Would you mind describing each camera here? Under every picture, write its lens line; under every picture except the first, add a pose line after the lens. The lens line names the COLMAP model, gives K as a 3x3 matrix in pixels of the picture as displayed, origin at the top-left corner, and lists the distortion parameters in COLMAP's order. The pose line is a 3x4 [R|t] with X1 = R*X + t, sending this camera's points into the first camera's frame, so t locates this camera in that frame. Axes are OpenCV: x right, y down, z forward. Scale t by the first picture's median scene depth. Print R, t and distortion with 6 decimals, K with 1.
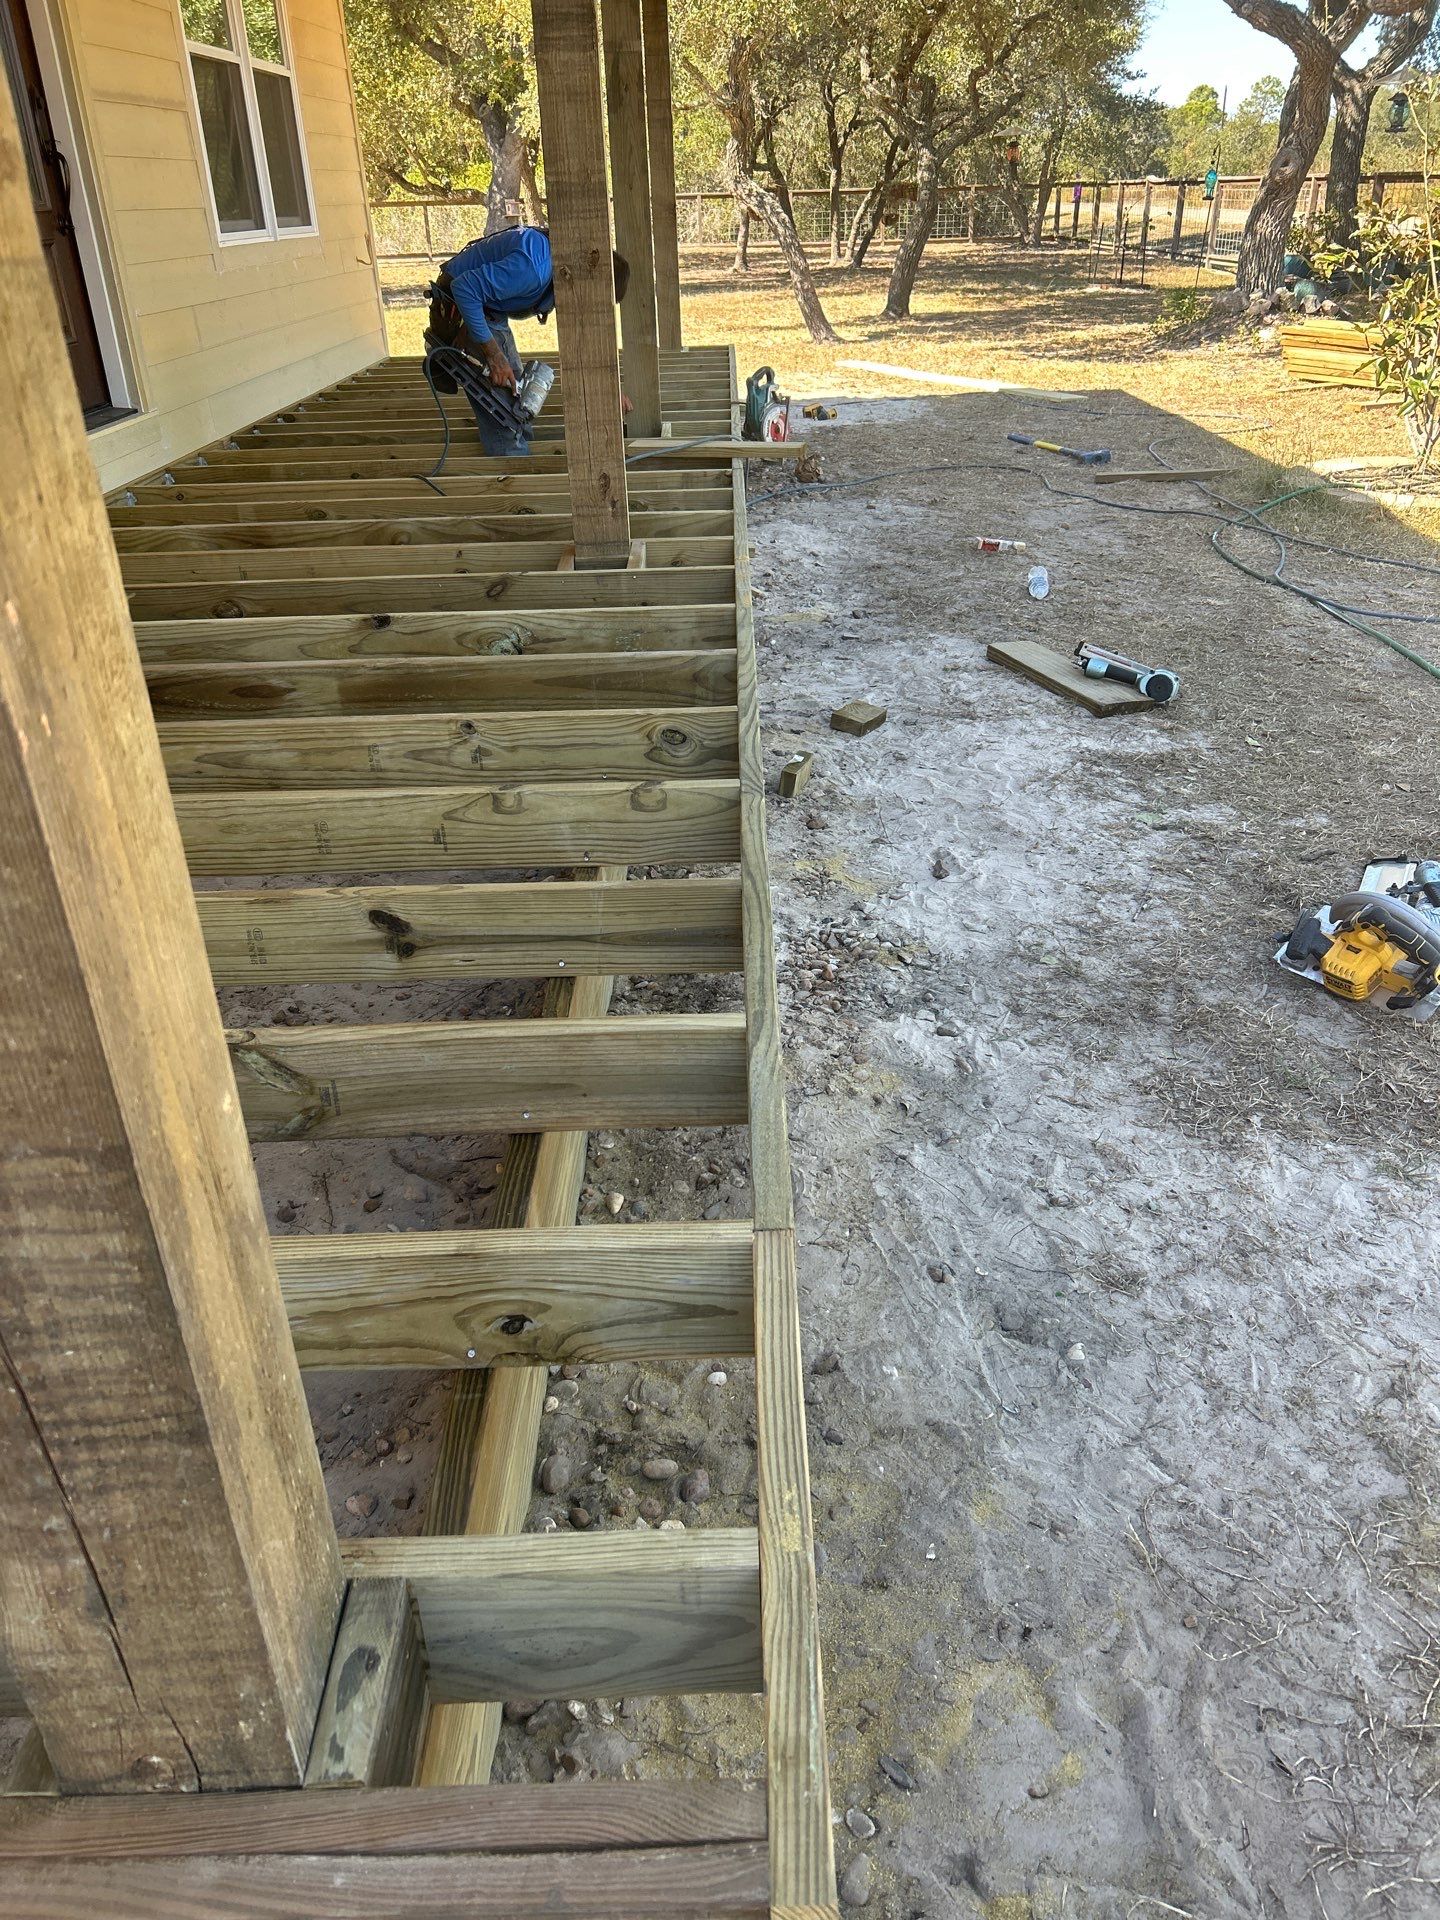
lens RADIAL K [[1444.7, 0, 718.4], [0, 1444.7, 960.2], [0, 0, 1]] dist [0.007071, -0.008447]
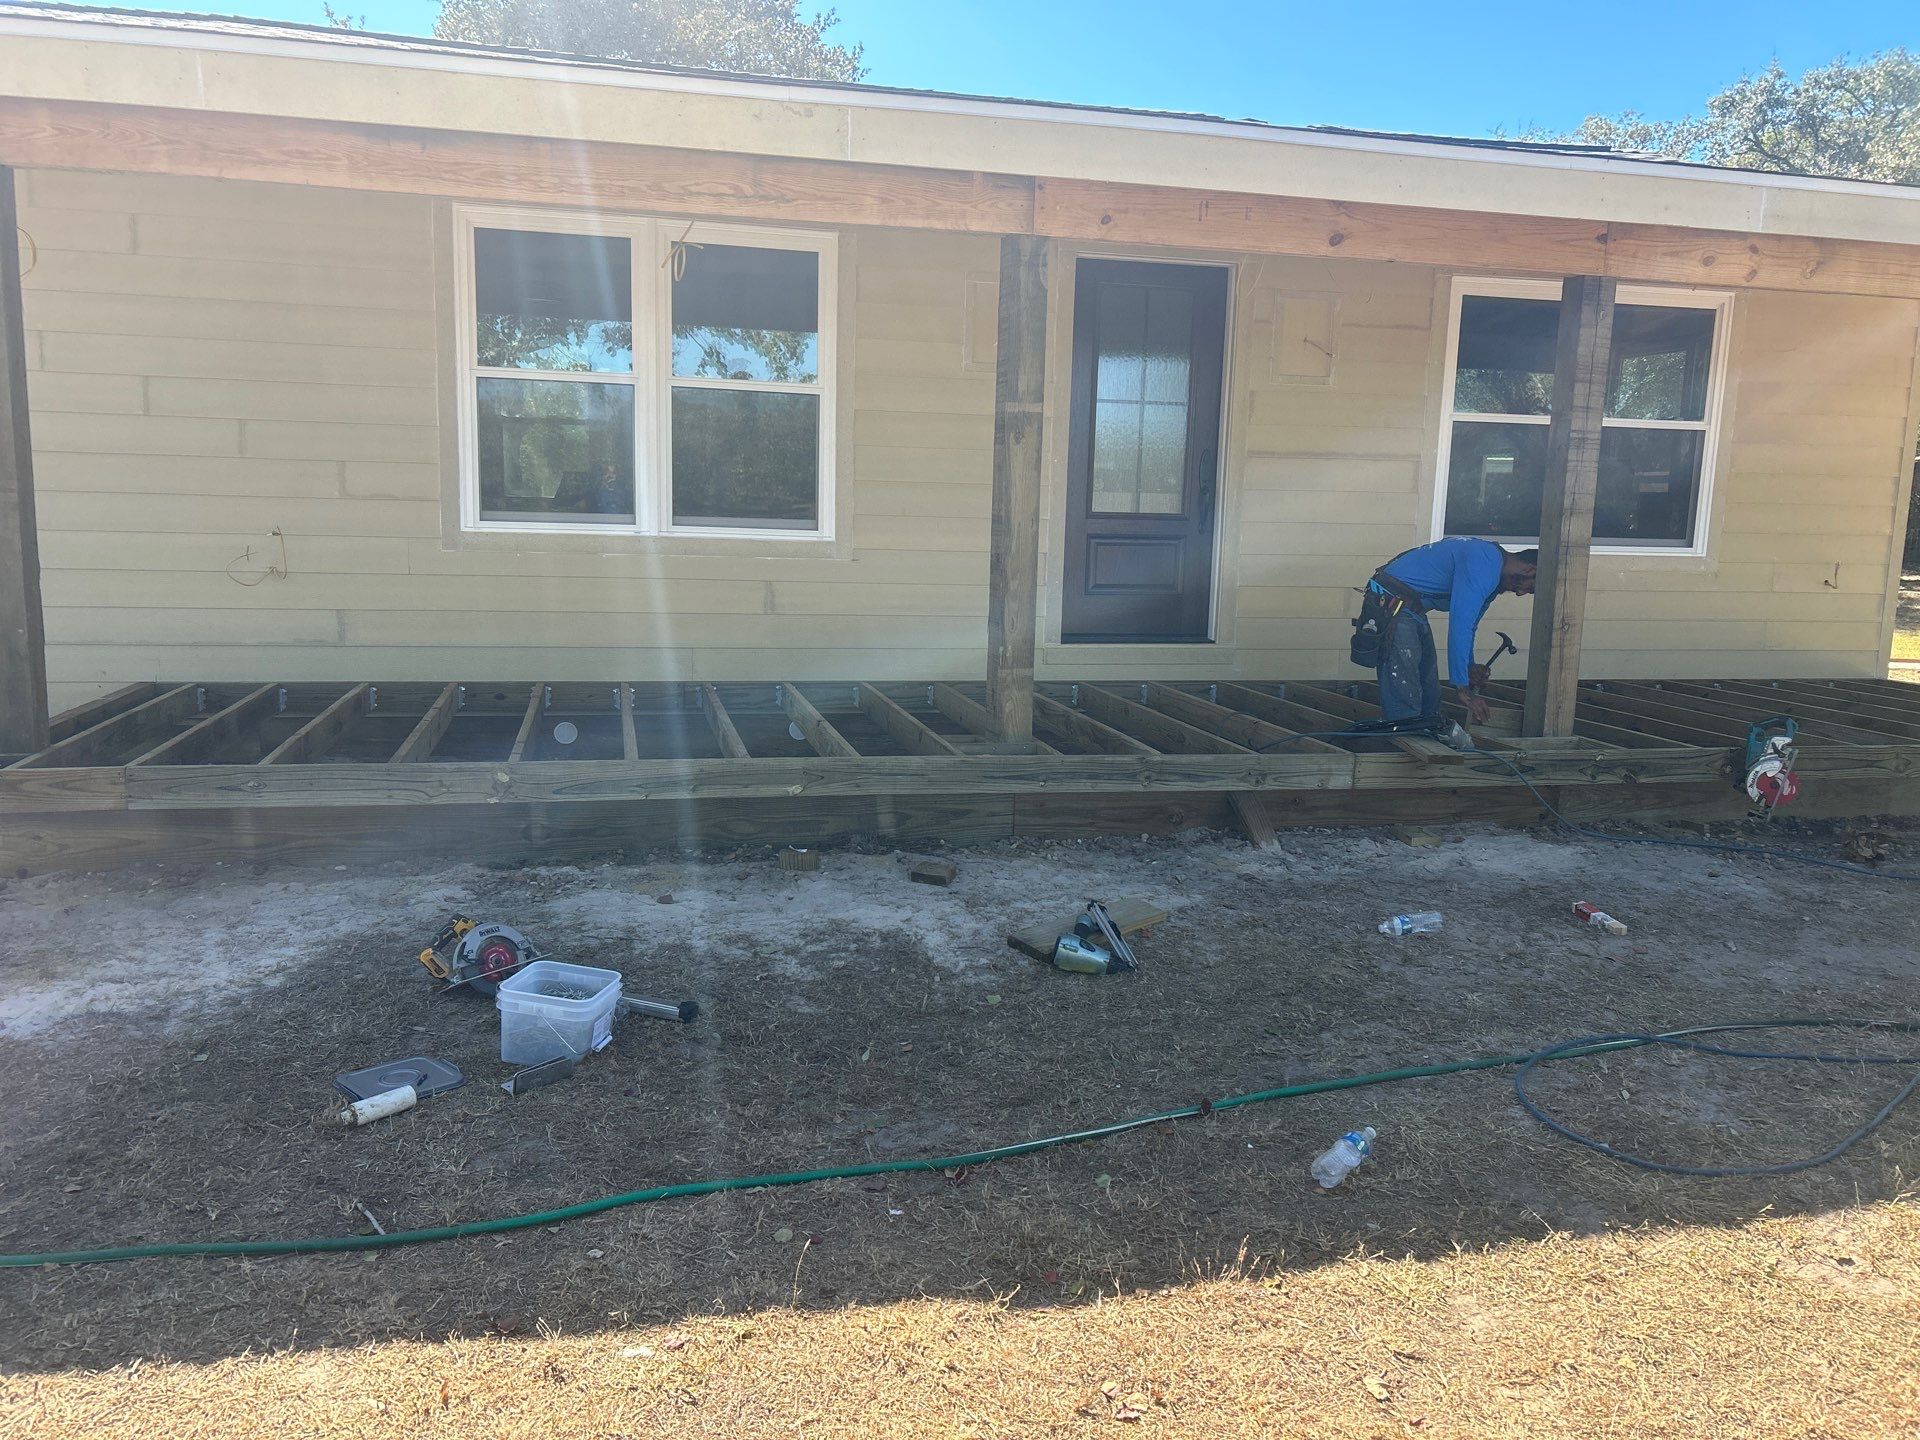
lens RADIAL K [[1444.7, 0, 958.6], [0, 1444.7, 722.0], [0, 0, 1]] dist [0.007071, -0.008447]
pose [[0.233811, 0.189201, -0.953696, 1.501651], [-0.482394, 0.874215, 0.055168, -0.419796], [0.844173, 0.447158, 0.295671, 0.637949]]
